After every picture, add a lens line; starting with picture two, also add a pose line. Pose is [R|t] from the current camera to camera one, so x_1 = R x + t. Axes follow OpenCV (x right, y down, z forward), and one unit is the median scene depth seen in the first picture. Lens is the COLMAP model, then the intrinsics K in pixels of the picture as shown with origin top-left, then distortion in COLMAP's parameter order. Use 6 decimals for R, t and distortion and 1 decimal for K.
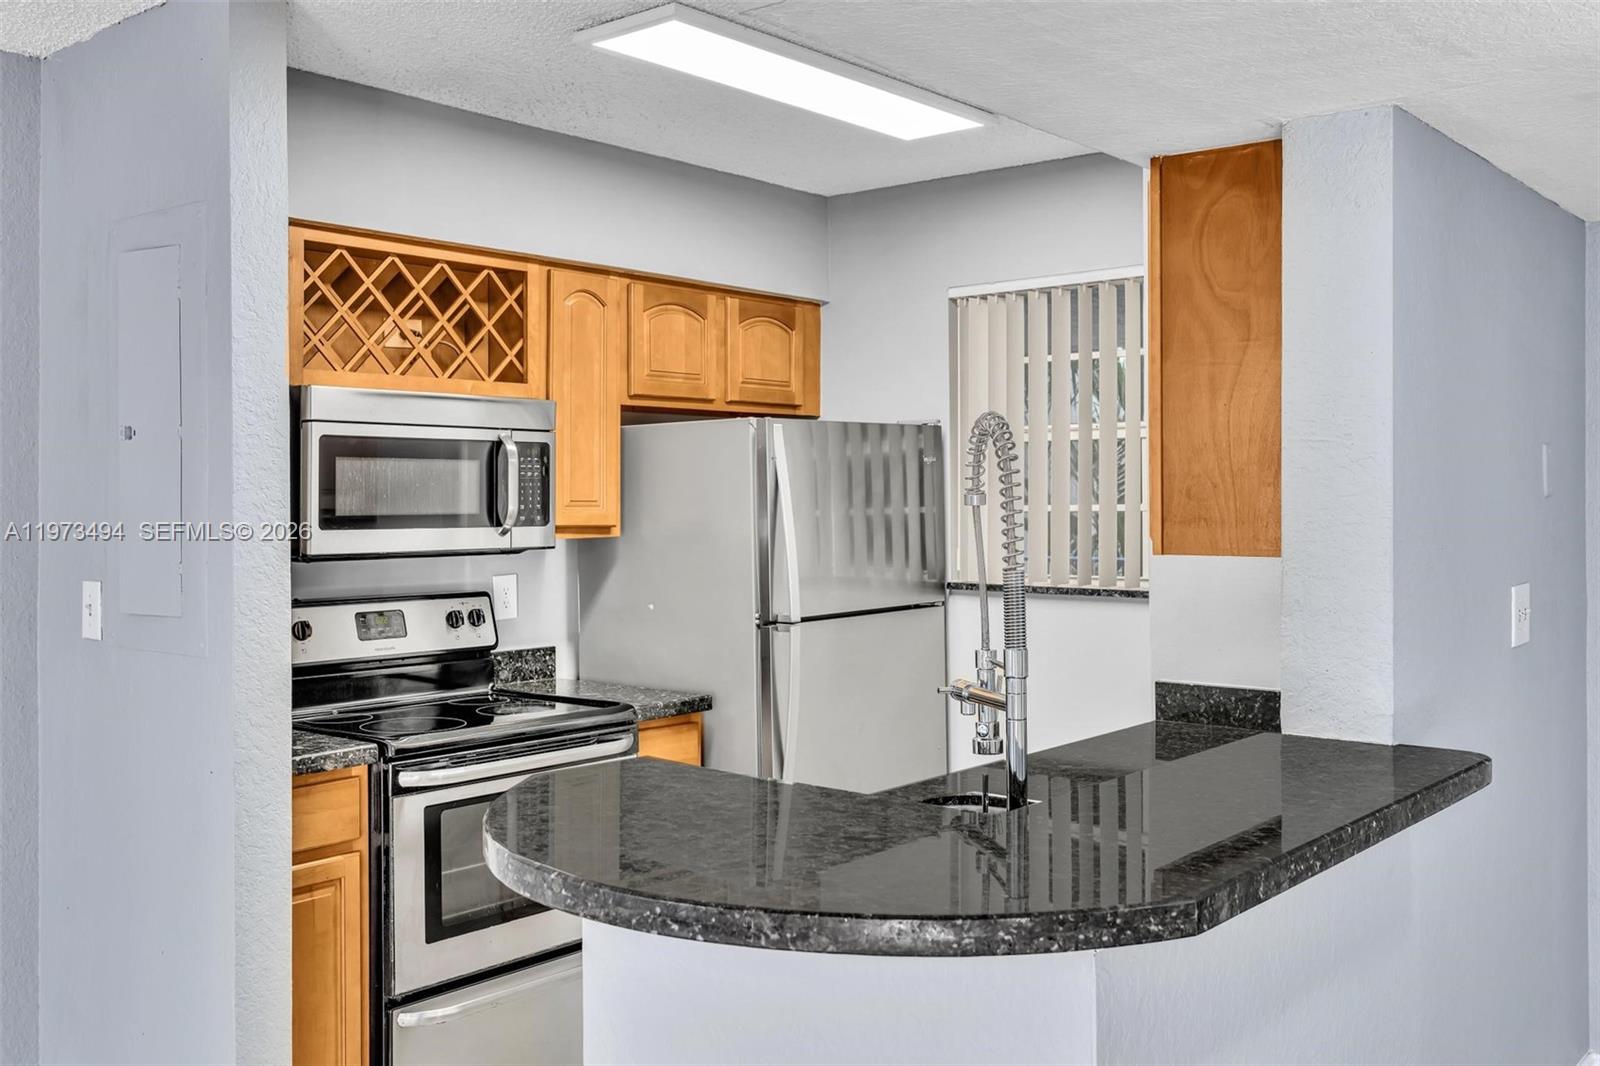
lens RADIAL K [[1516.6, 0, 800.5], [0, 1516.6, 496.6], [0, 0, 1]] dist [0.013109, 0.004095]
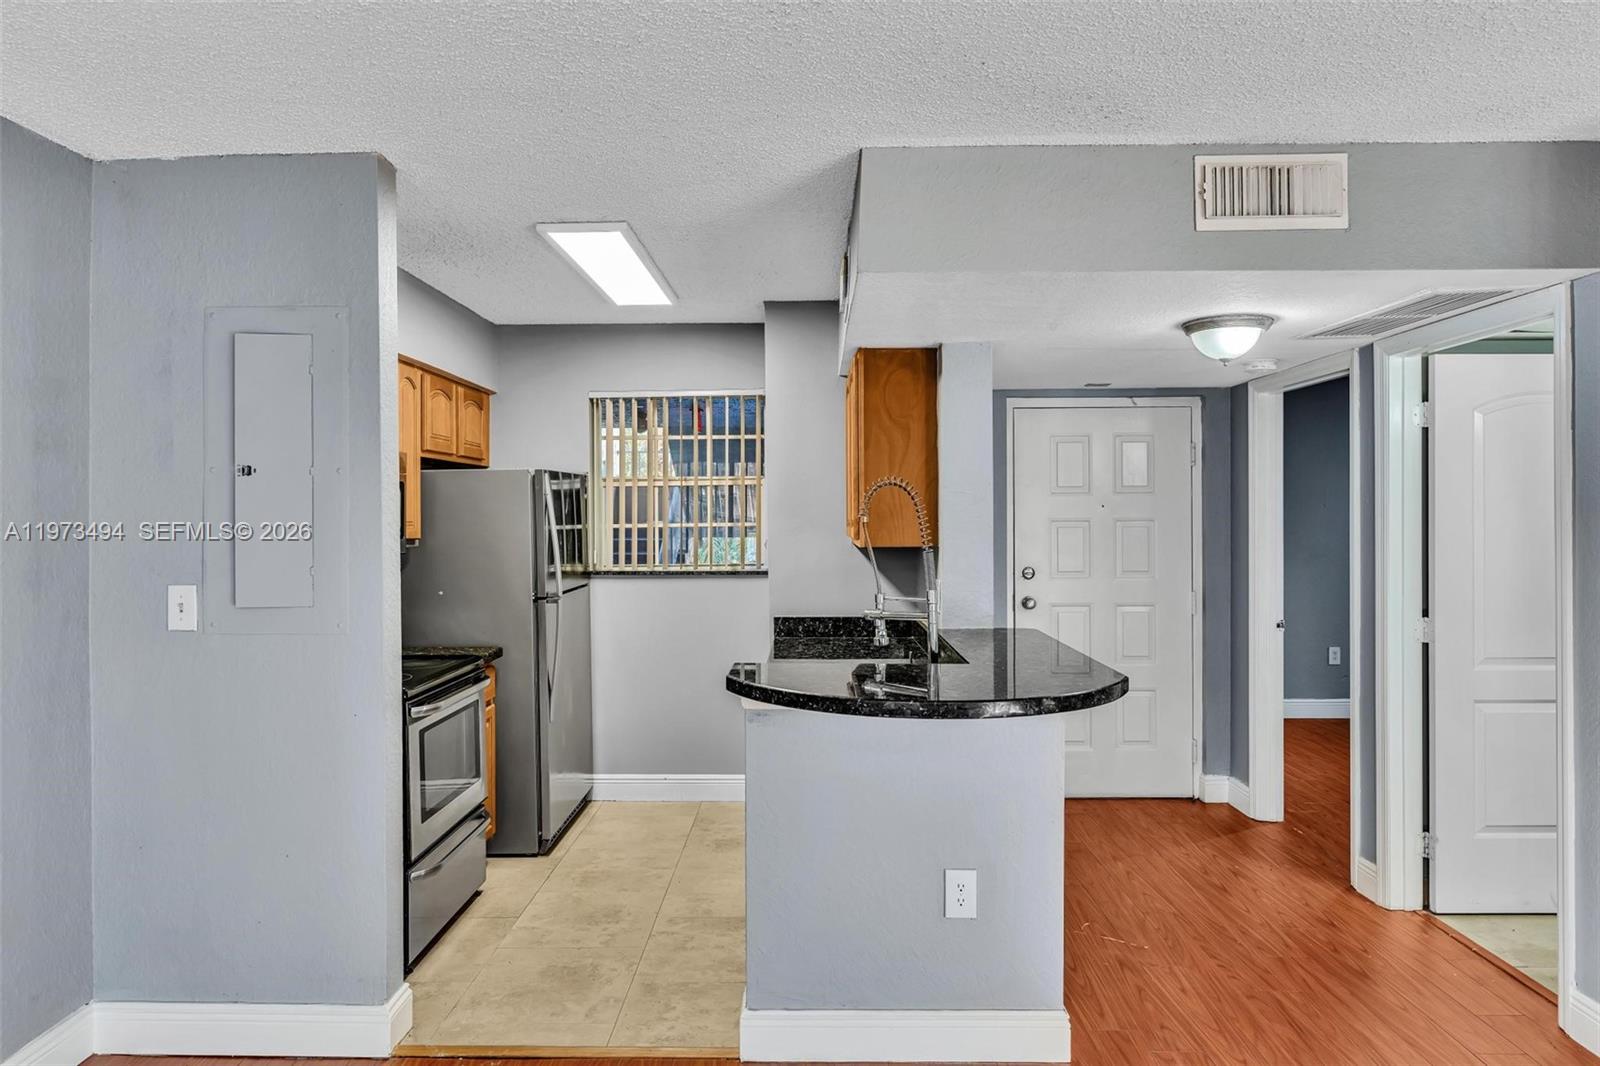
lens RADIAL K [[1001.5, 0, 798.2], [0, 1001.5, 517.0], [0, 0, 1]] dist [0.002414, 0.001659]
pose [[0.784417, -0.000070, 0.620234, -0.476452], [0.001589, 0.999997, -0.001896, 0.000712], [-0.620232, 0.002473, 0.784415, 0.014136]]
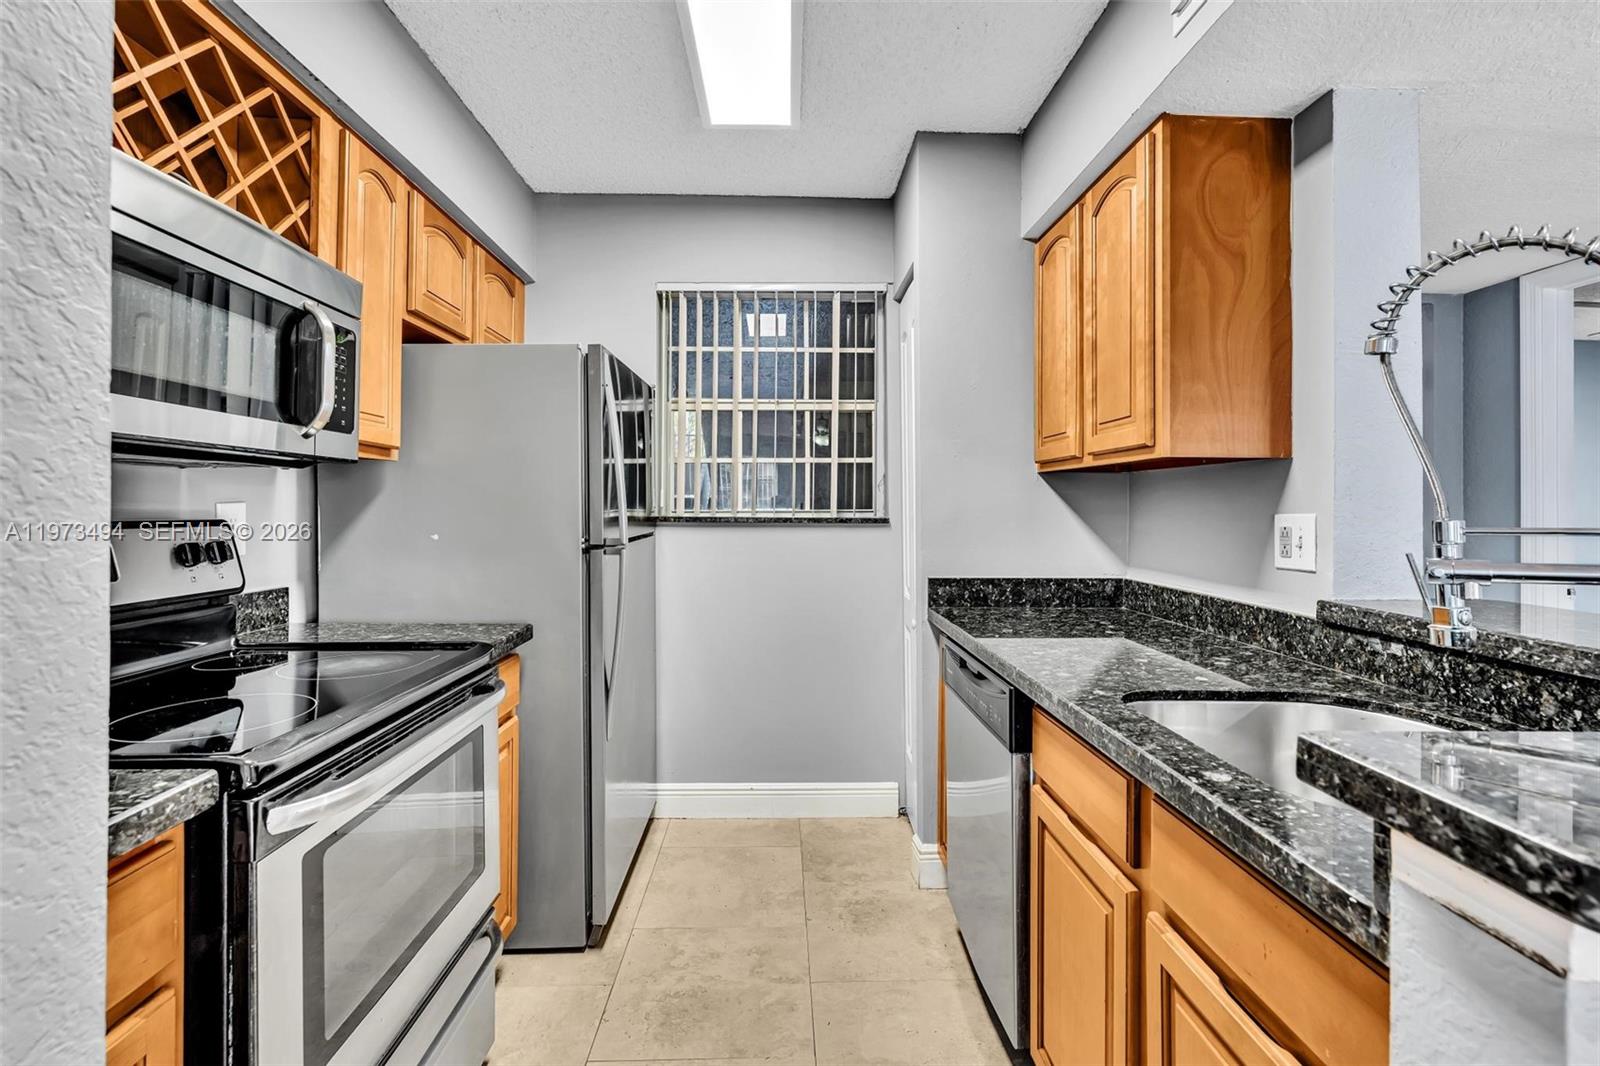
lens RADIAL K [[725.4, 0, 802.2], [0, 725.4, 498.2], [0, 0, 1]] dist [-0.002124, -0.000331]
pose [[0.755389, 0.014679, 0.655112, -0.243967], [-0.008260, 0.999883, -0.012879, 0.057878], [-0.655224, 0.004317, 0.755422, 0.563661]]
